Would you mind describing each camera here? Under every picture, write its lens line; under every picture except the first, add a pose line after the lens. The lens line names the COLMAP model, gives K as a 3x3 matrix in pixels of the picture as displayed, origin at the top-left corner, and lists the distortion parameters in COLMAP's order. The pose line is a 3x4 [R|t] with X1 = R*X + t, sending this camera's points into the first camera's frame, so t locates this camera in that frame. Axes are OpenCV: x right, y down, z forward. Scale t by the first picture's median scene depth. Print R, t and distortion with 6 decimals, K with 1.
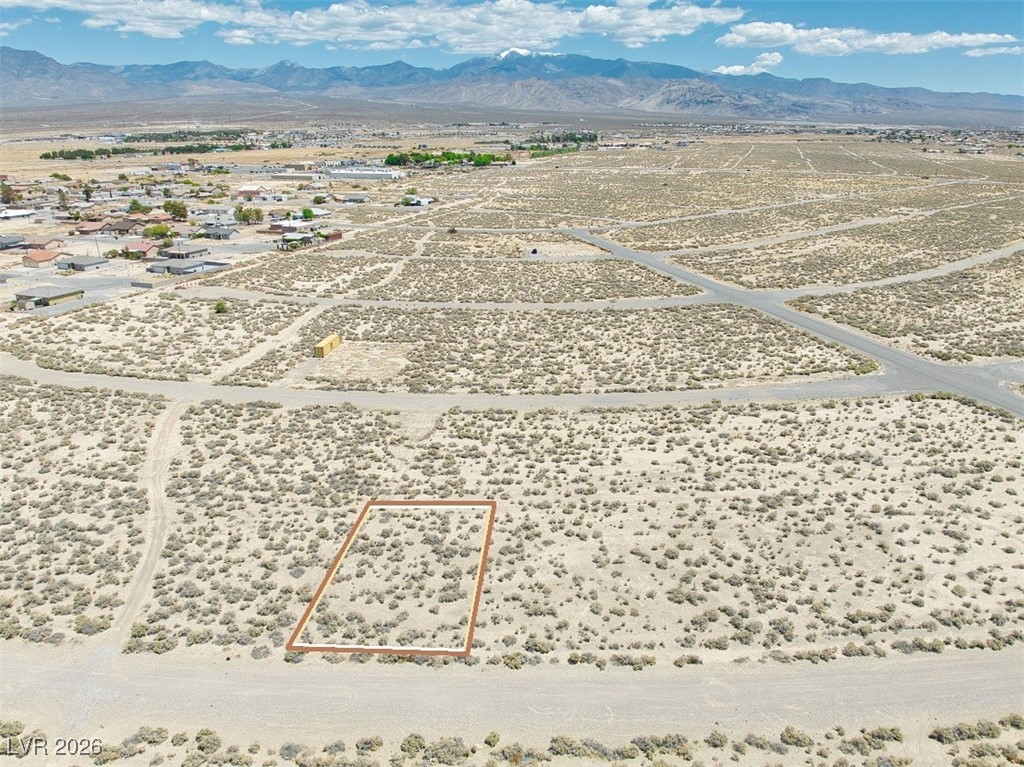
lens RADIAL K [[725.1, 0, 513.2], [0, 725.1, 390.1], [0, 0, 1]] dist [0.021267, -0.044320]
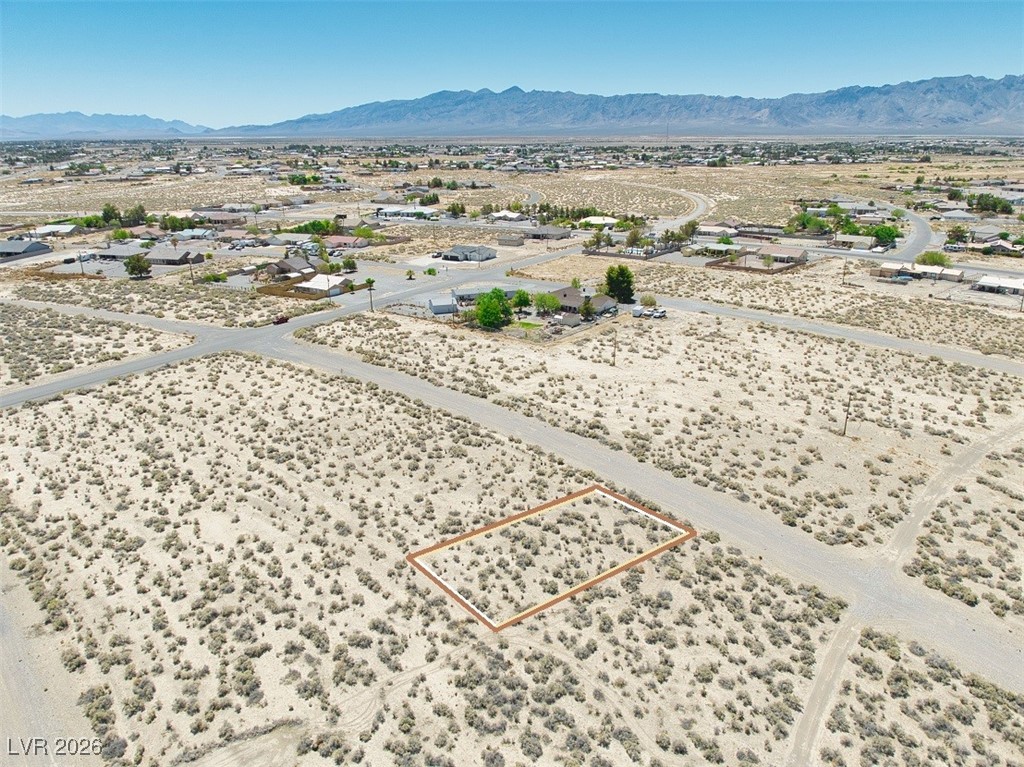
lens RADIAL K [[725.1, 0, 514.6], [0, 725.1, 380.7], [0, 0, 1]] dist [0.021267, -0.044320]
pose [[-0.661173, -0.237549, 0.711633, -0.560520], [0.264547, 0.813799, 0.517442, -0.368429], [-0.702043, 0.530379, -0.475219, 1.048367]]
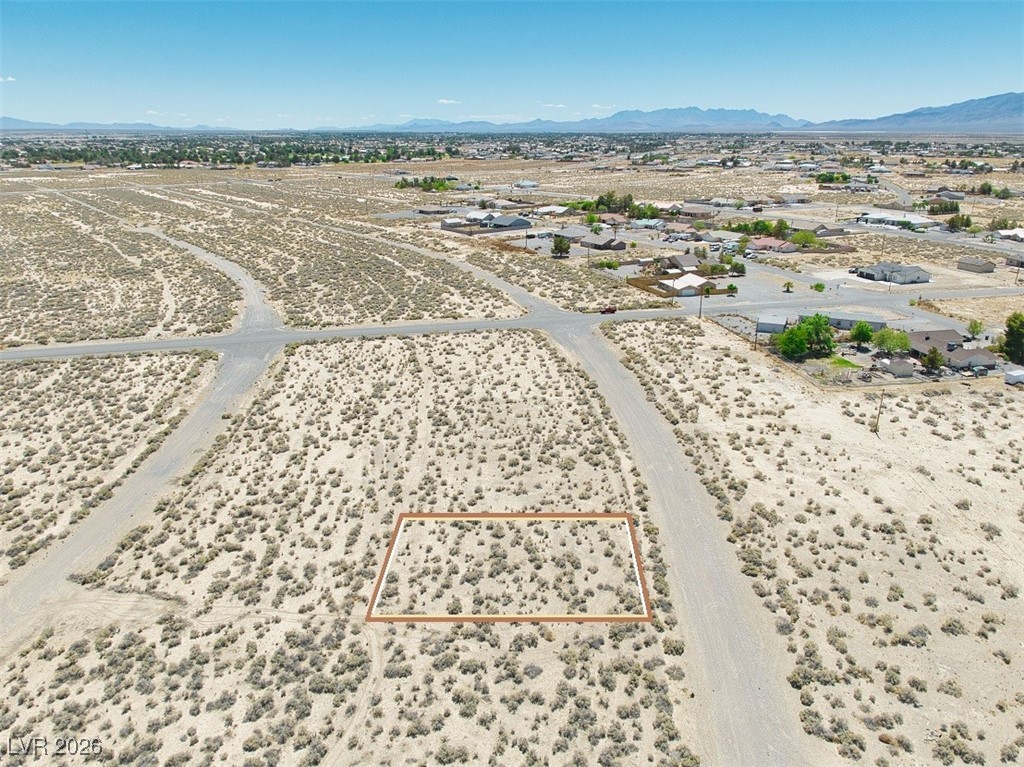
lens RADIAL K [[725.1, 0, 515.2], [0, 725.1, 383.9], [0, 0, 1]] dist [0.021267, -0.044320]
pose [[0.022010, -0.328654, 0.944194, -0.701954], [0.348303, 0.887776, 0.300896, -0.207794], [-0.937123, 0.322243, 0.134012, 0.591342]]
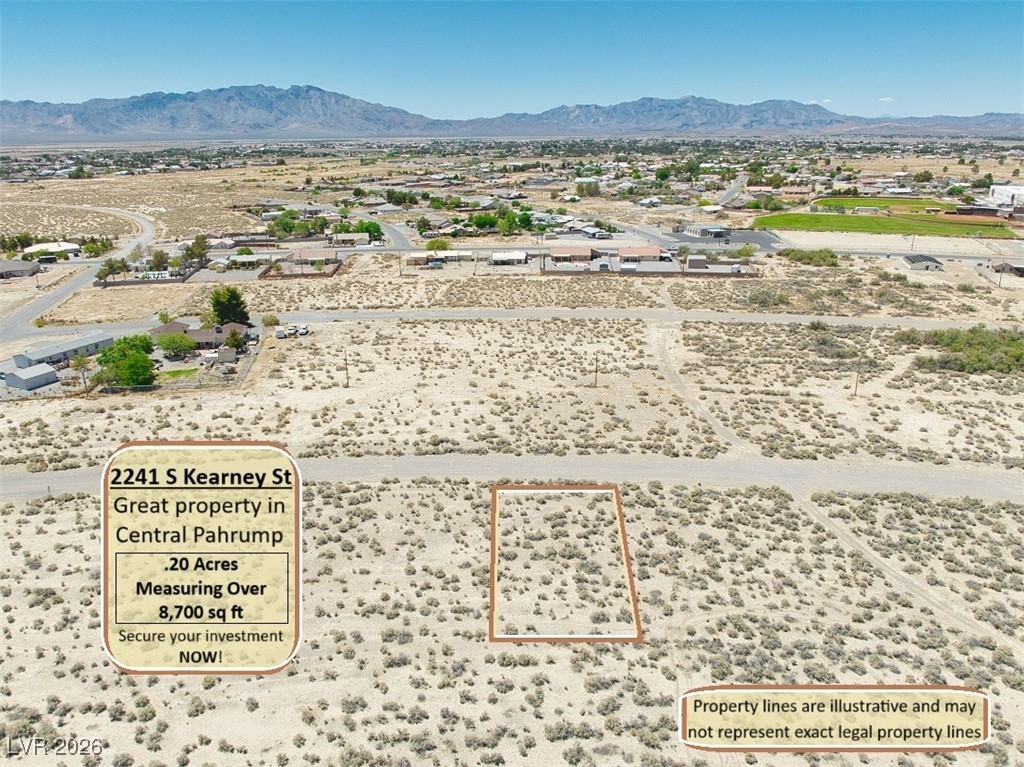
lens RADIAL K [[725.1, 0, 513.4], [0, 725.1, 380.2], [0, 0, 1]] dist [0.021267, -0.044320]
pose [[-0.999889, 0.008912, 0.011912, -0.021602], [0.014417, 0.777915, 0.628204, -0.445460], [-0.003668, 0.628307, -0.777957, 1.240053]]
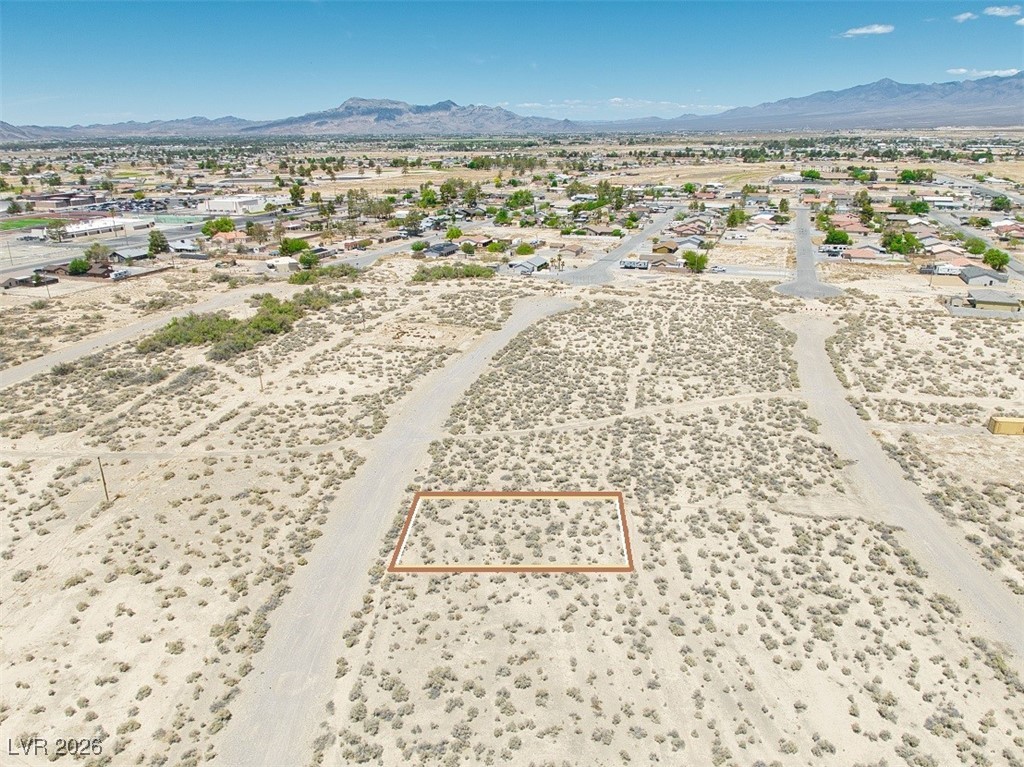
lens RADIAL K [[725.1, 0, 514.1], [0, 725.1, 381.3], [0, 0, 1]] dist [0.021267, -0.044320]
pose [[-0.018552, 0.331801, -0.943167, 0.653070], [-0.335169, 0.886682, 0.318522, -0.242244], [0.941975, 0.322030, 0.094760, 0.609350]]
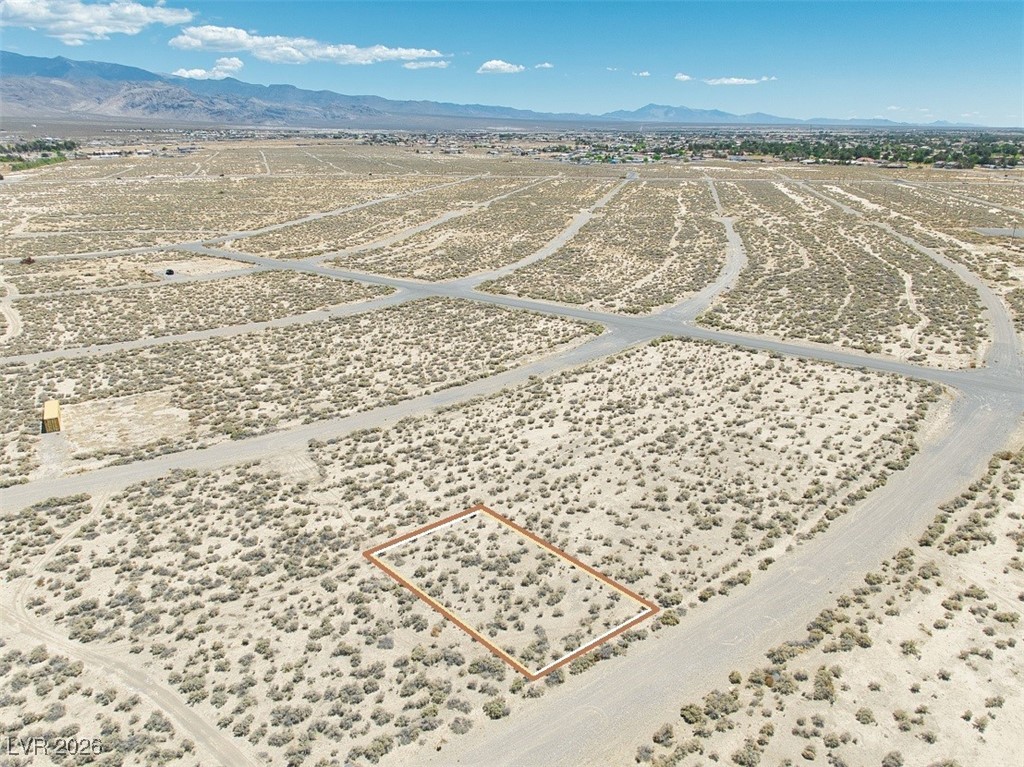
lens RADIAL K [[725.1, 0, 515.5], [0, 725.1, 390.8], [0, 0, 1]] dist [0.021267, -0.044320]
pose [[0.790786, -0.208280, 0.575567, -0.446592], [0.211573, 0.975376, 0.062273, -0.045409], [-0.574365, 0.072530, 0.815380, 0.137357]]
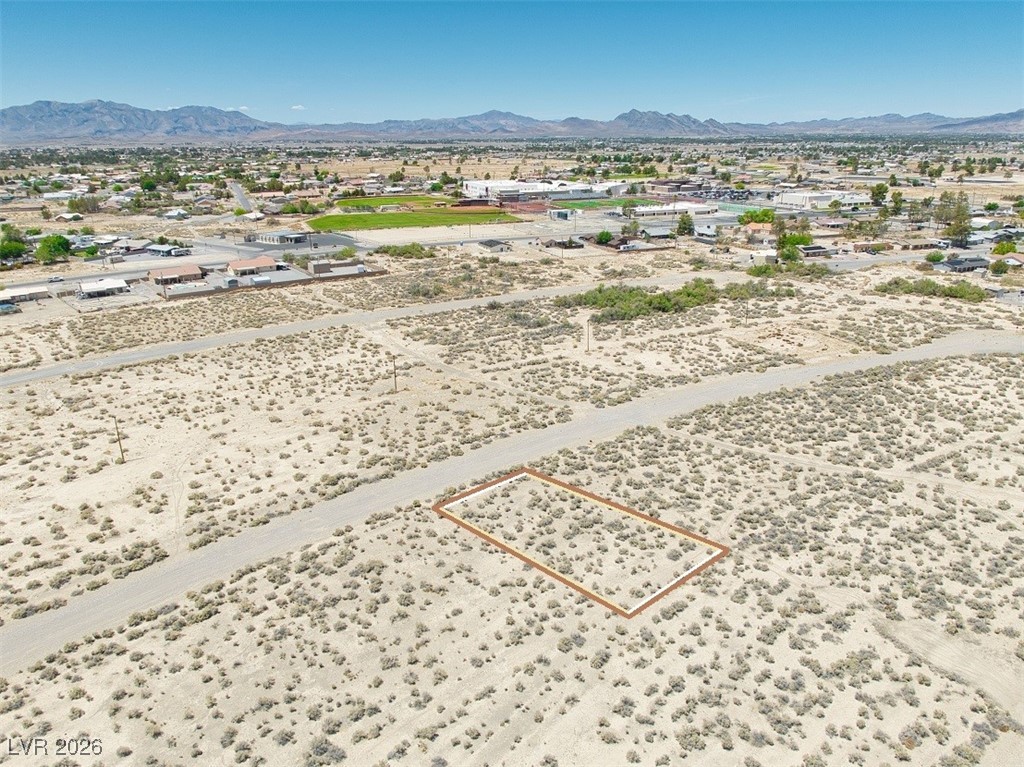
lens RADIAL K [[725.1, 0, 512.2], [0, 725.1, 382.3], [0, 0, 1]] dist [0.021267, -0.044320]
pose [[-0.760268, 0.221509, -0.610677, 0.458554], [-0.210440, 0.805393, 0.554128, -0.391053], [0.614579, 0.549796, -0.565700, 1.087583]]
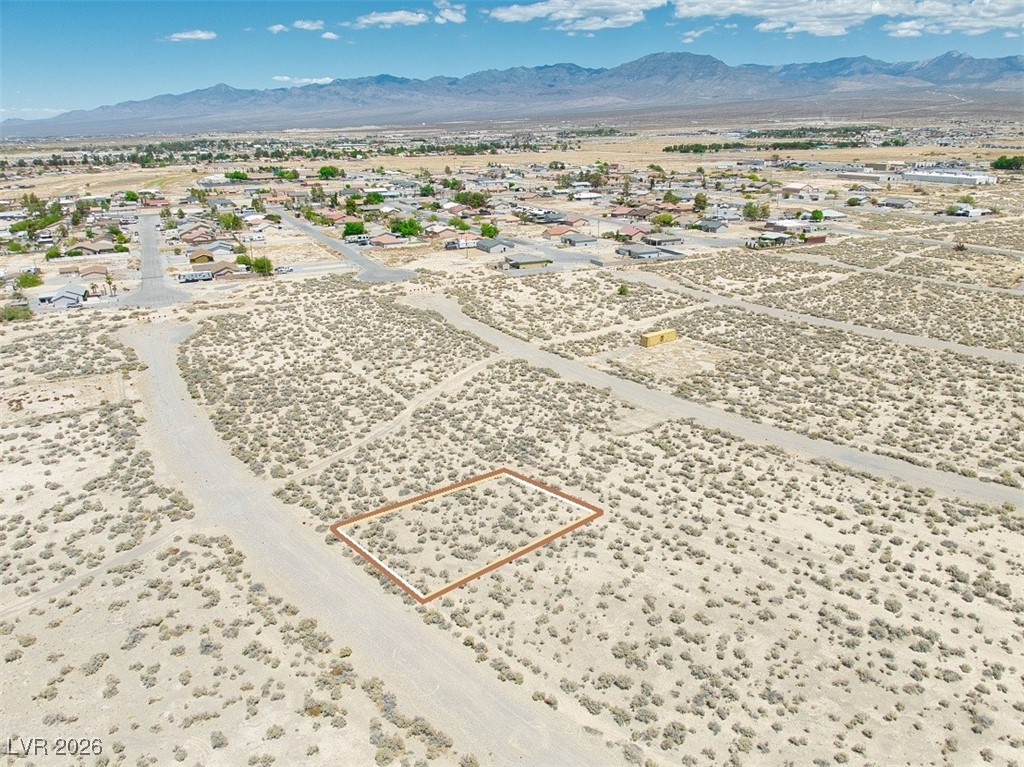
lens RADIAL K [[725.1, 0, 513.0], [0, 725.1, 381.4], [0, 0, 1]] dist [0.021267, -0.044320]
pose [[0.704303, 0.231862, -0.670967, 0.455220], [-0.235856, 0.967895, 0.086895, -0.061025], [0.669574, 0.097051, 0.736378, 0.142280]]
